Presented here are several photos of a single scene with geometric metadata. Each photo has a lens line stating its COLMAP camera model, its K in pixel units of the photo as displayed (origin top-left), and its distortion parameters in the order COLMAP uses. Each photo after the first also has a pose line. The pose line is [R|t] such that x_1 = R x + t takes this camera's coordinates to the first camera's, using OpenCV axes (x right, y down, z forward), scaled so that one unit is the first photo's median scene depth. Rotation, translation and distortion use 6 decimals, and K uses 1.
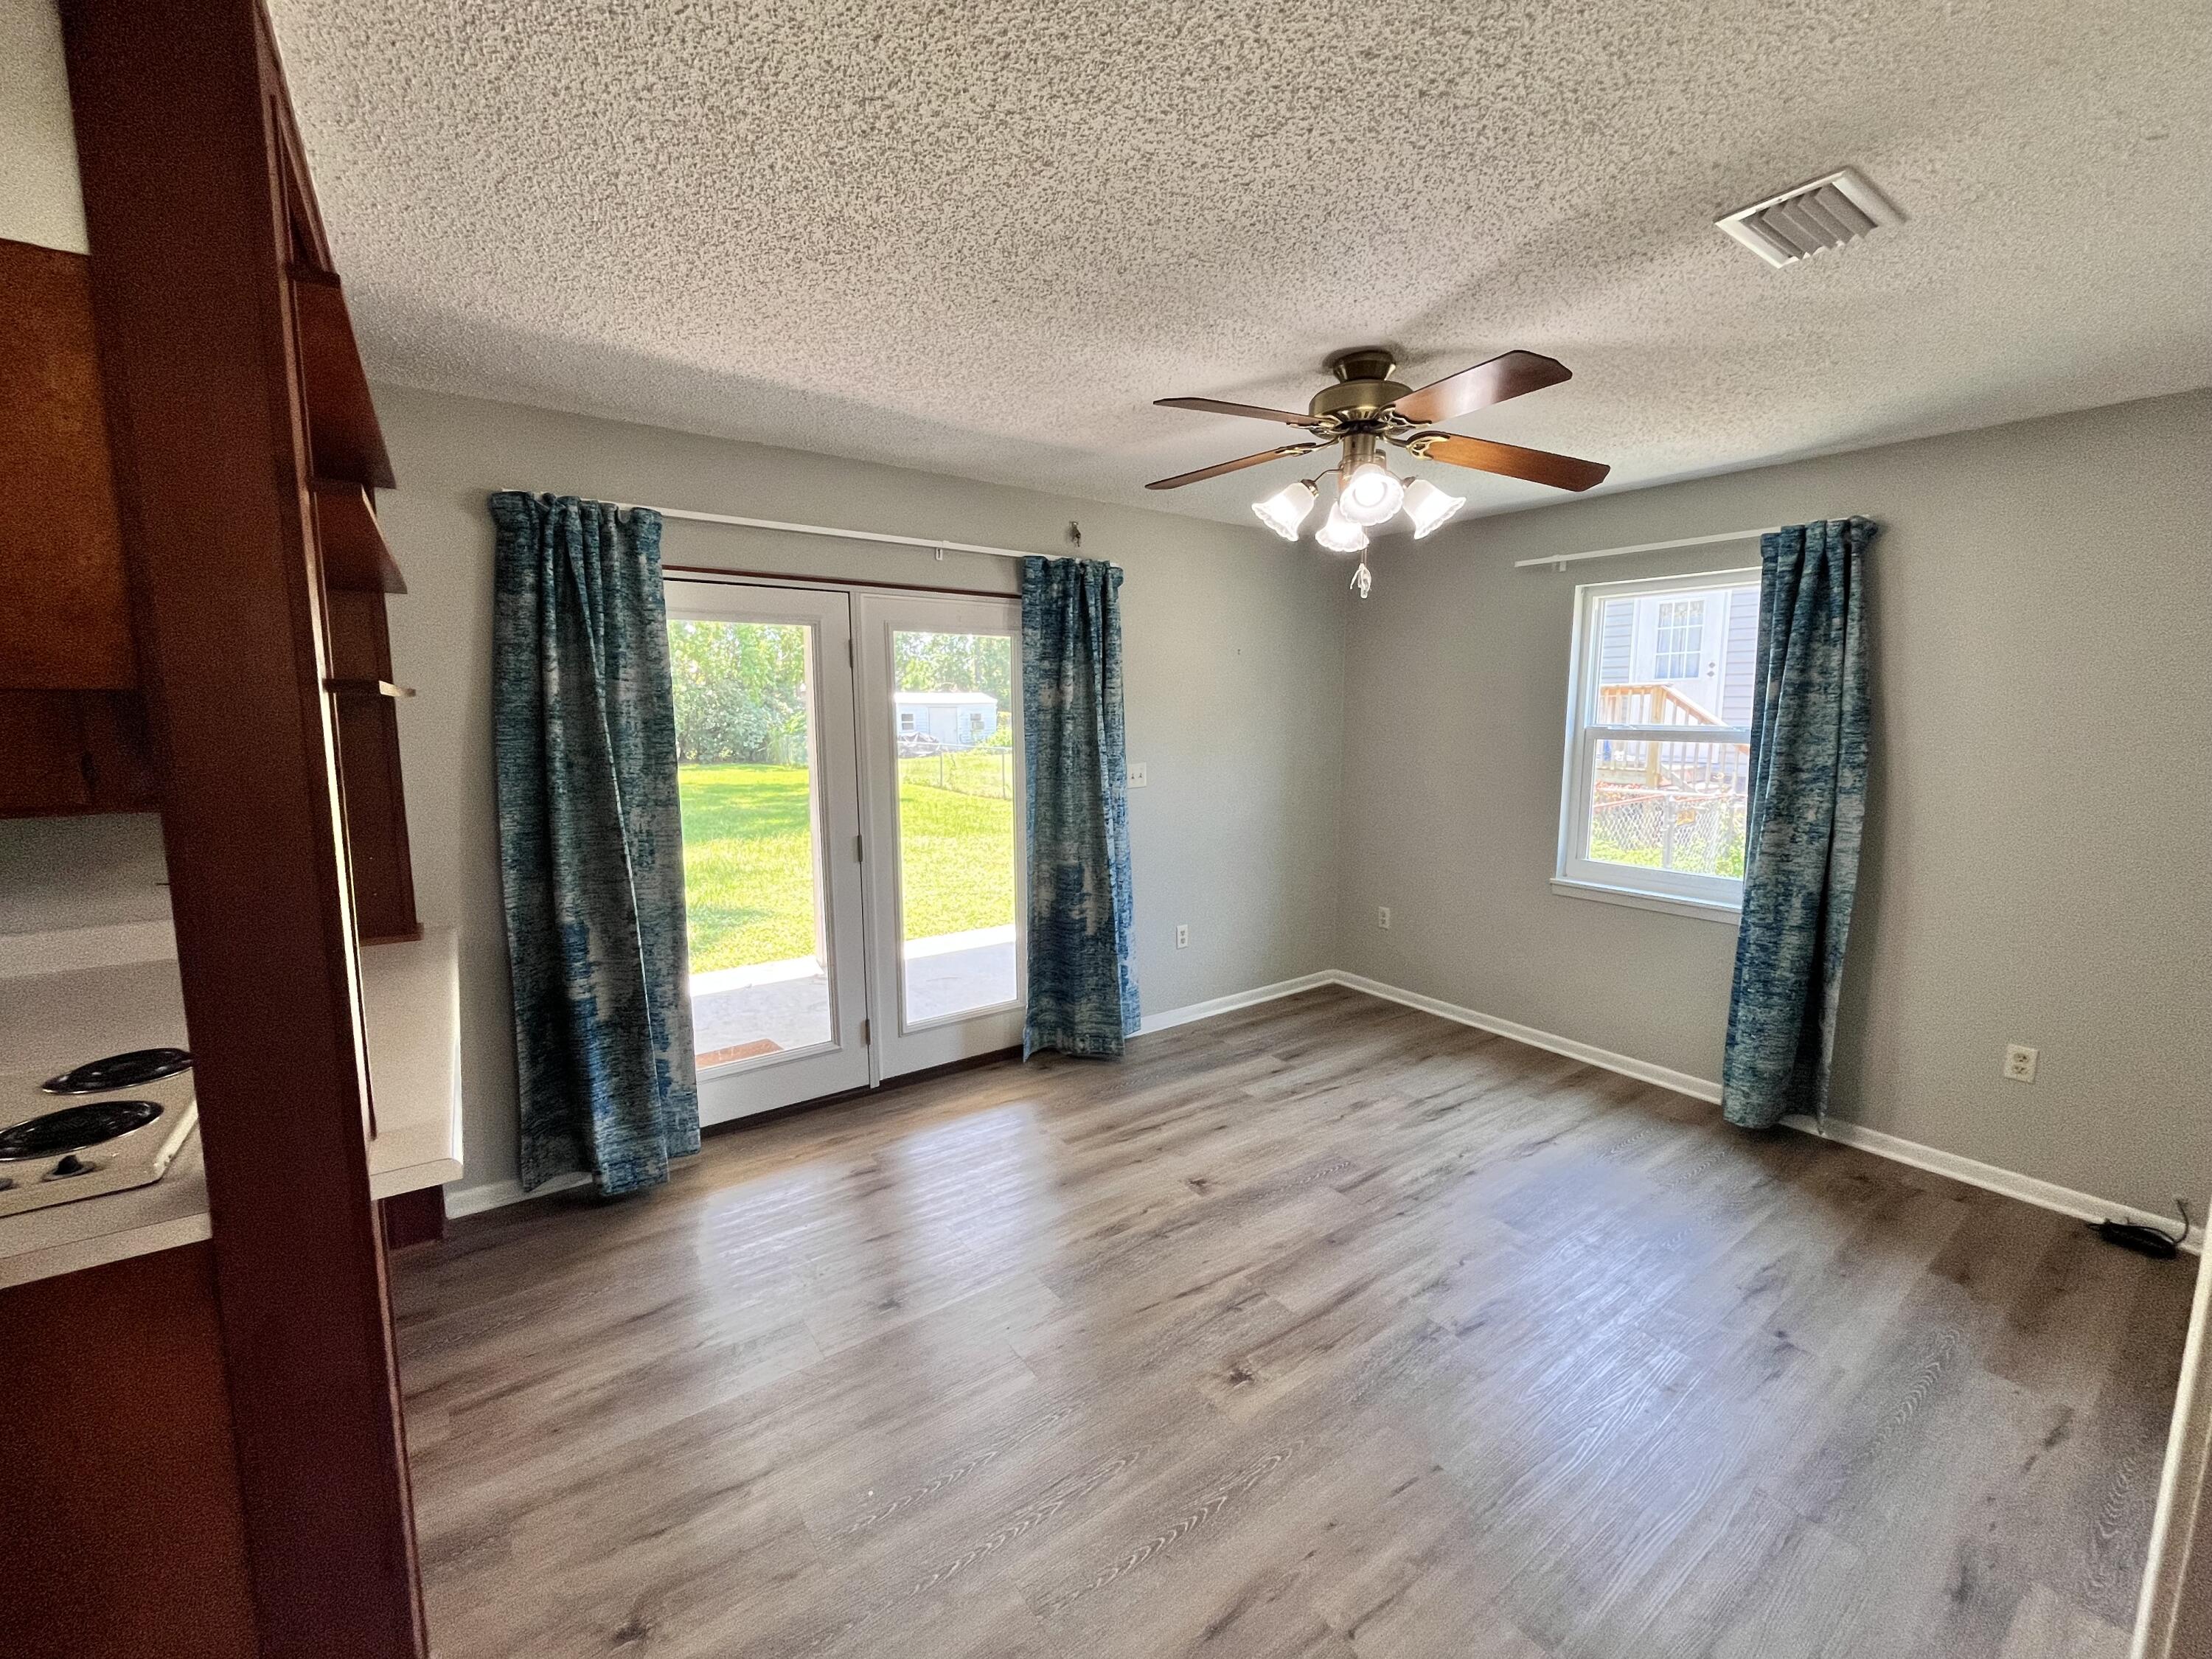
lens RADIAL K [[893.7, 0, 1107.4], [0, 893.7, 828.8], [0, 0, 1]] dist [-0.003198, -0.000220]
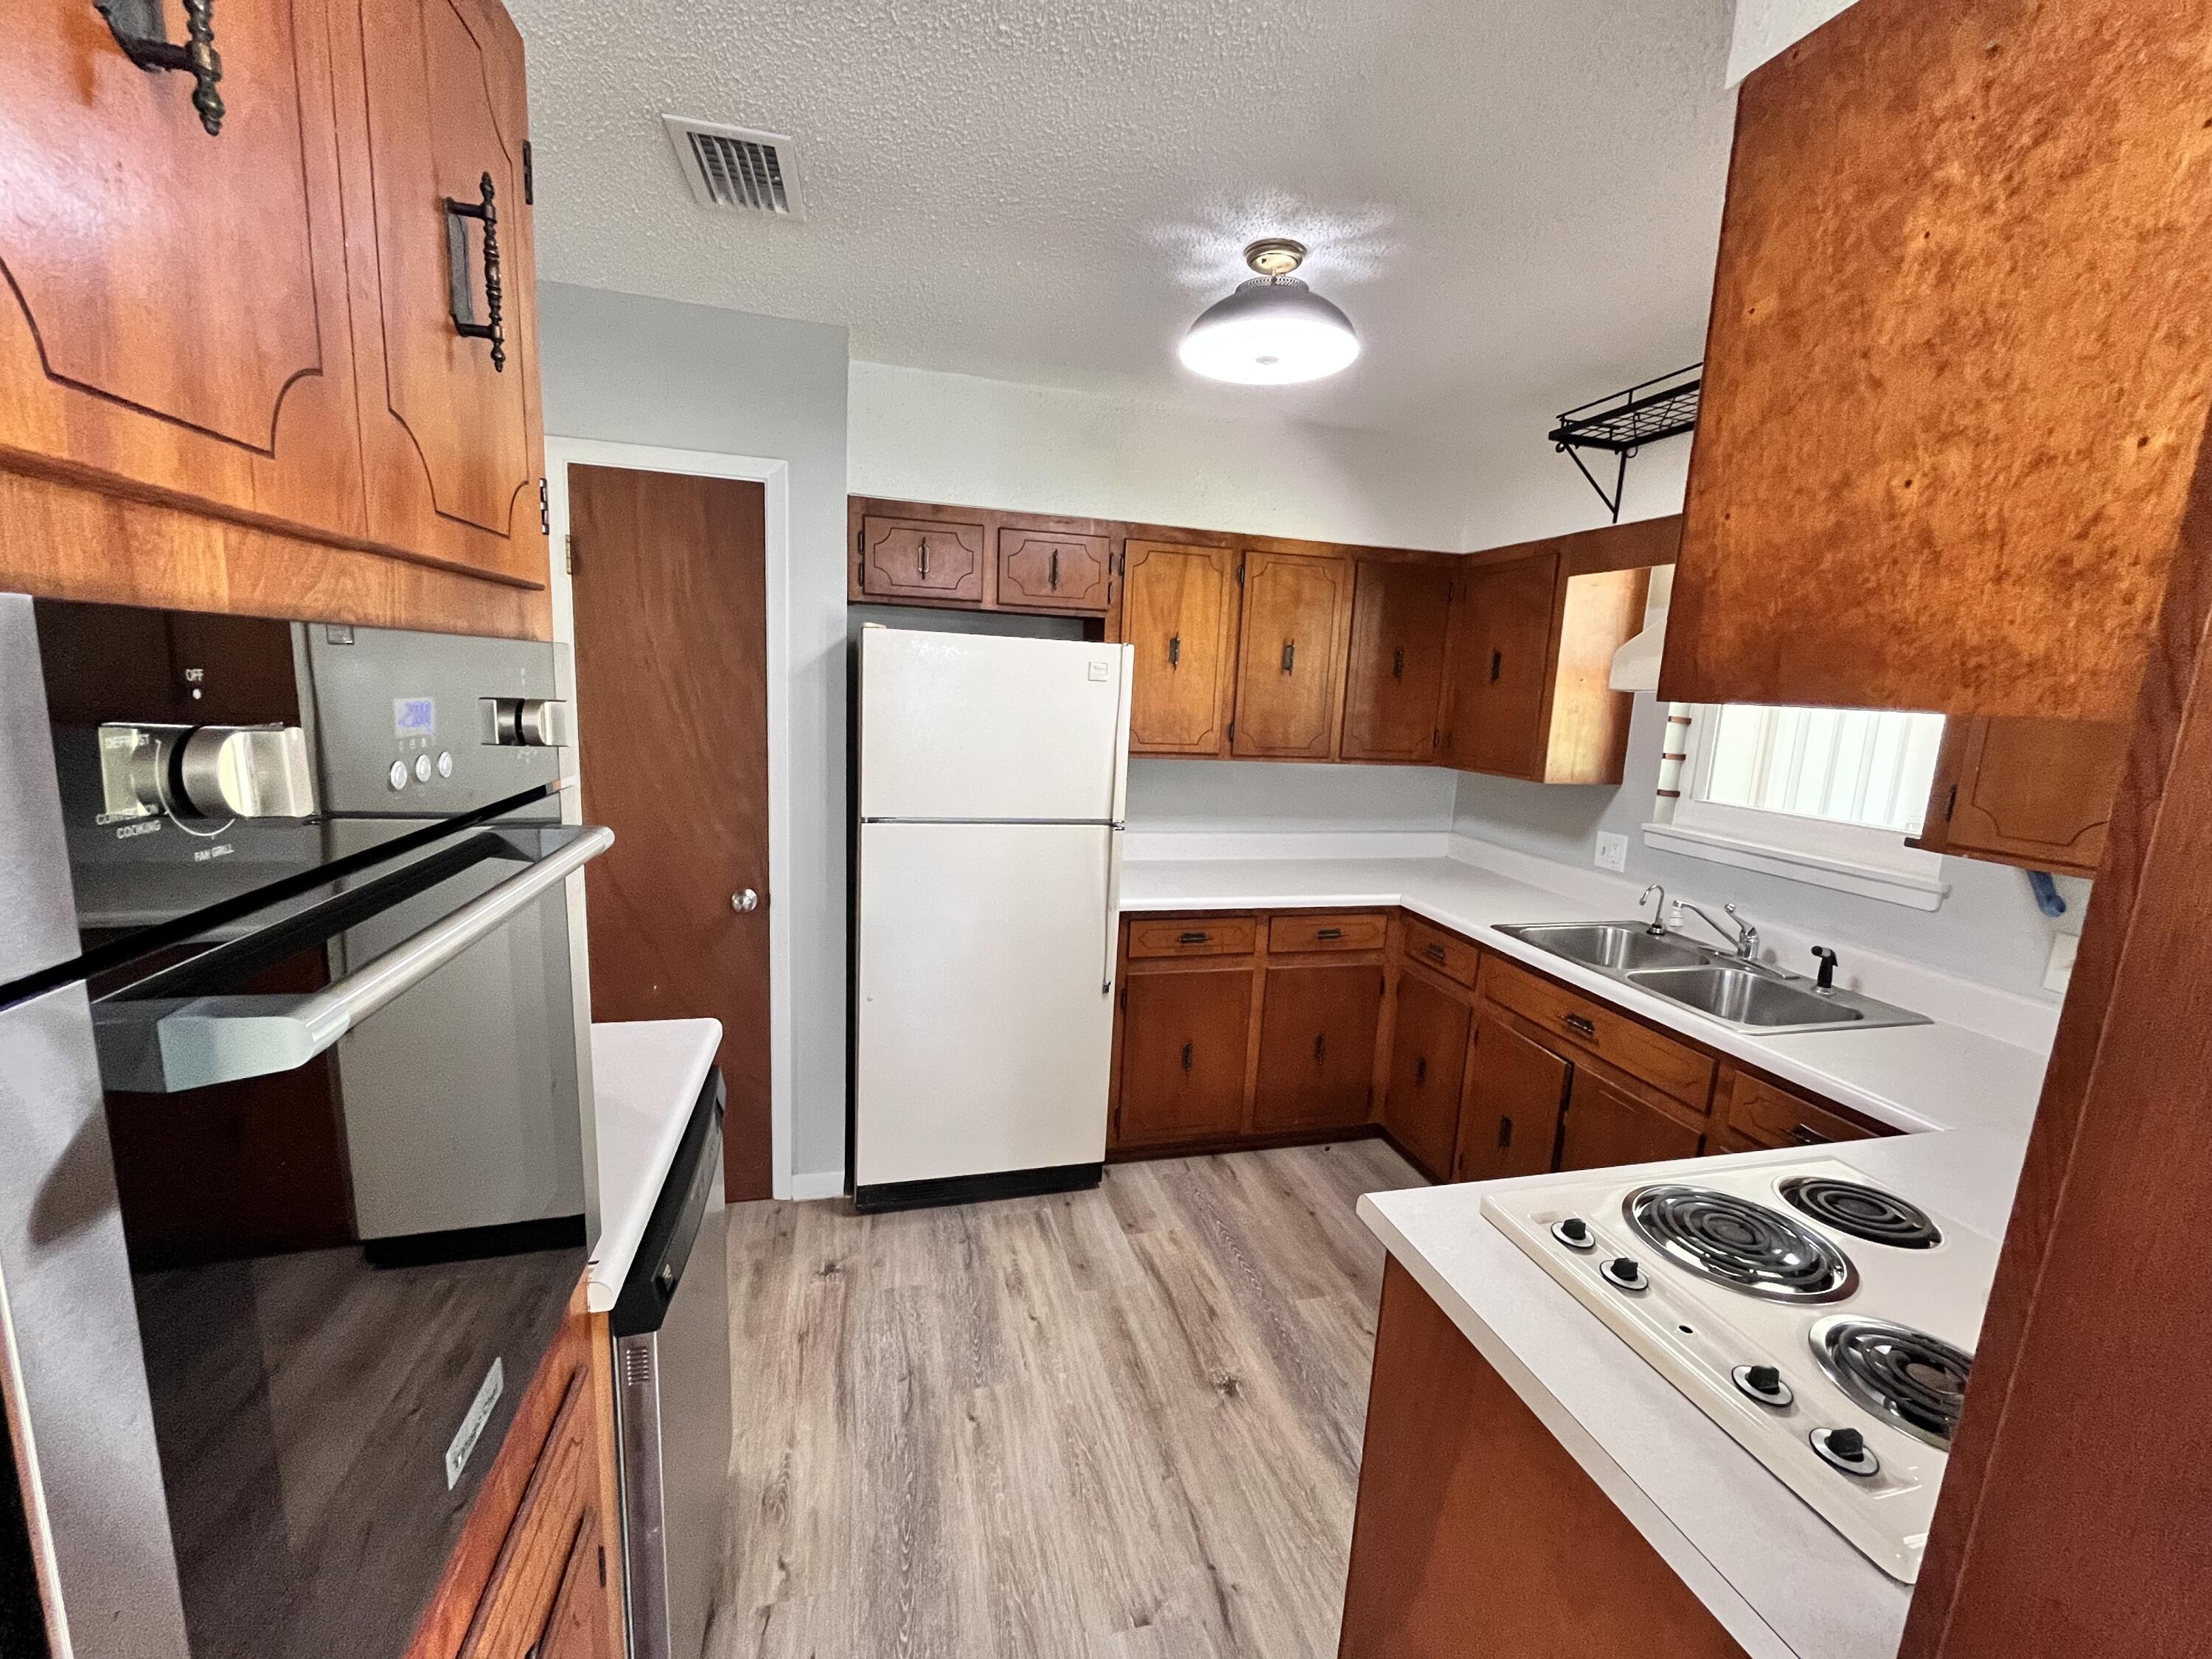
lens RADIAL K [[893.7, 0, 1107.4], [0, 893.7, 828.8], [0, 0, 1]] dist [-0.003198, -0.000220]
pose [[-0.359114, 0.134962, -0.923484, -0.172820], [-0.174182, 0.962412, 0.208385, -0.038859], [0.916896, 0.235688, -0.322107, 0.241861]]
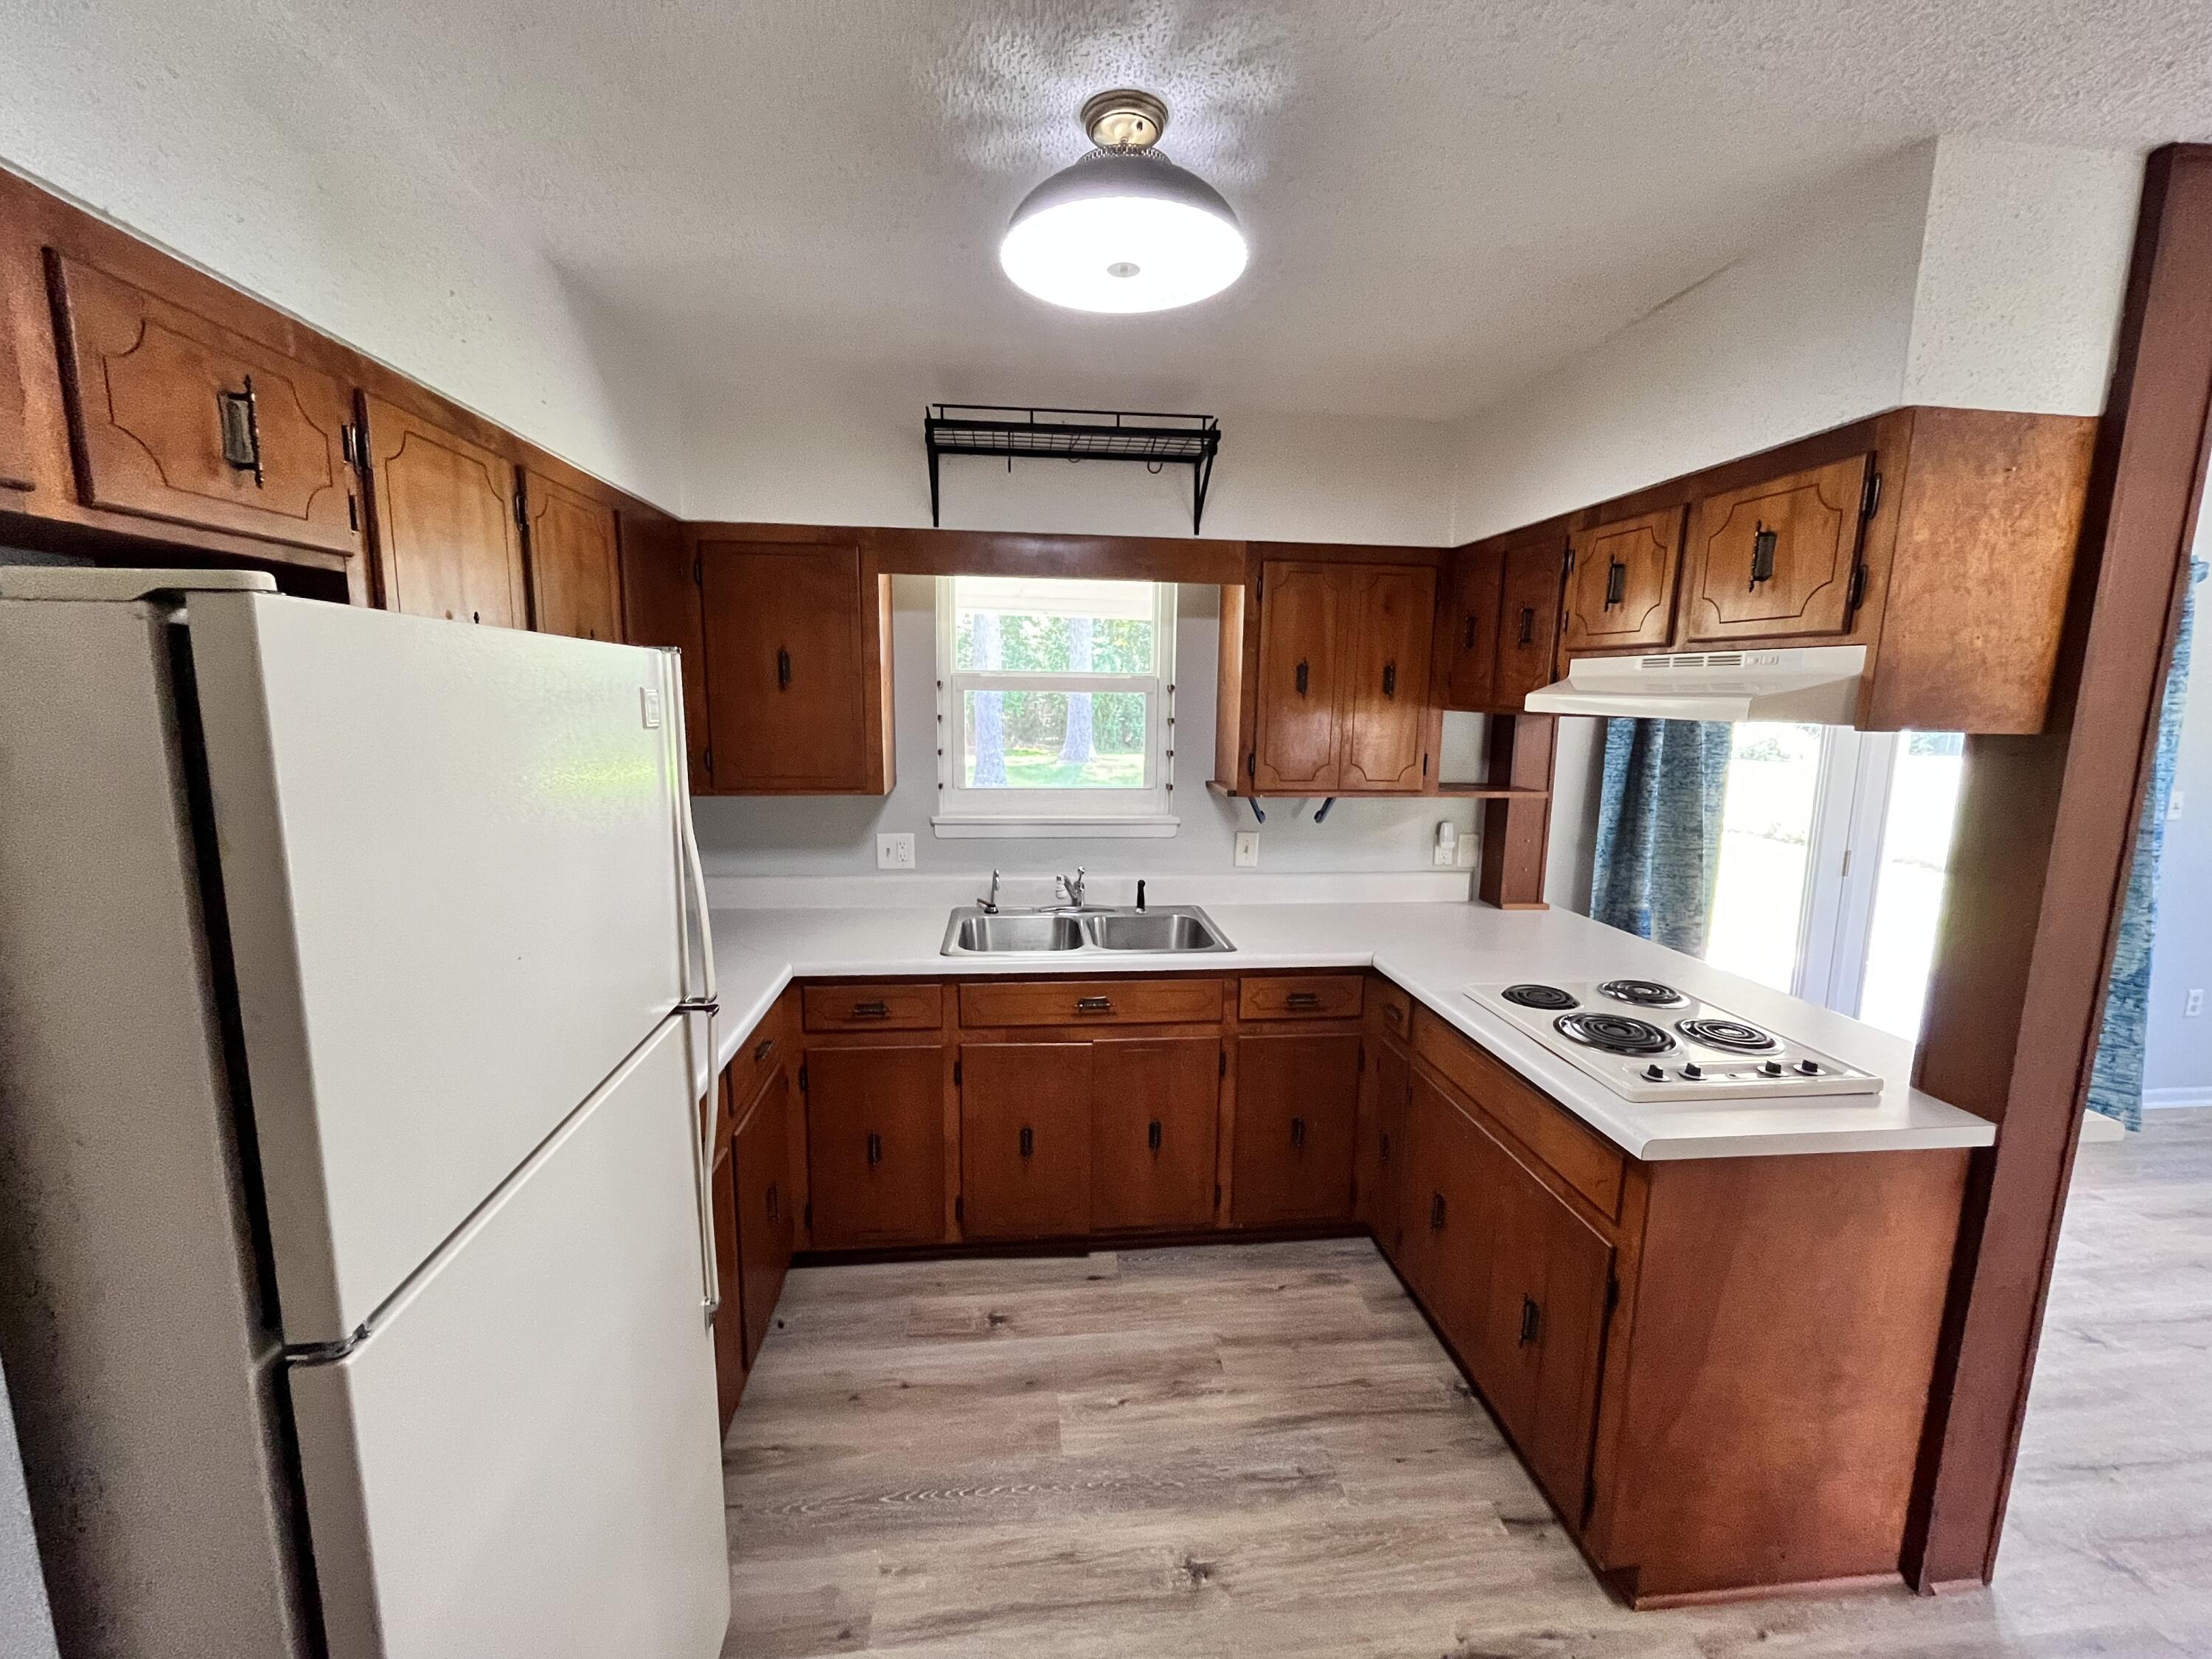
lens RADIAL K [[895.6, 0, 1106.0], [0, 895.6, 829.5], [0, 0, 1]] dist [-0.000746, -0.000327]
pose [[0.869522, 0.083690, -0.486751, -0.592449], [-0.078454, 0.996430, 0.031173, 0.020162], [0.487622, 0.011082, 0.872984, -0.314326]]
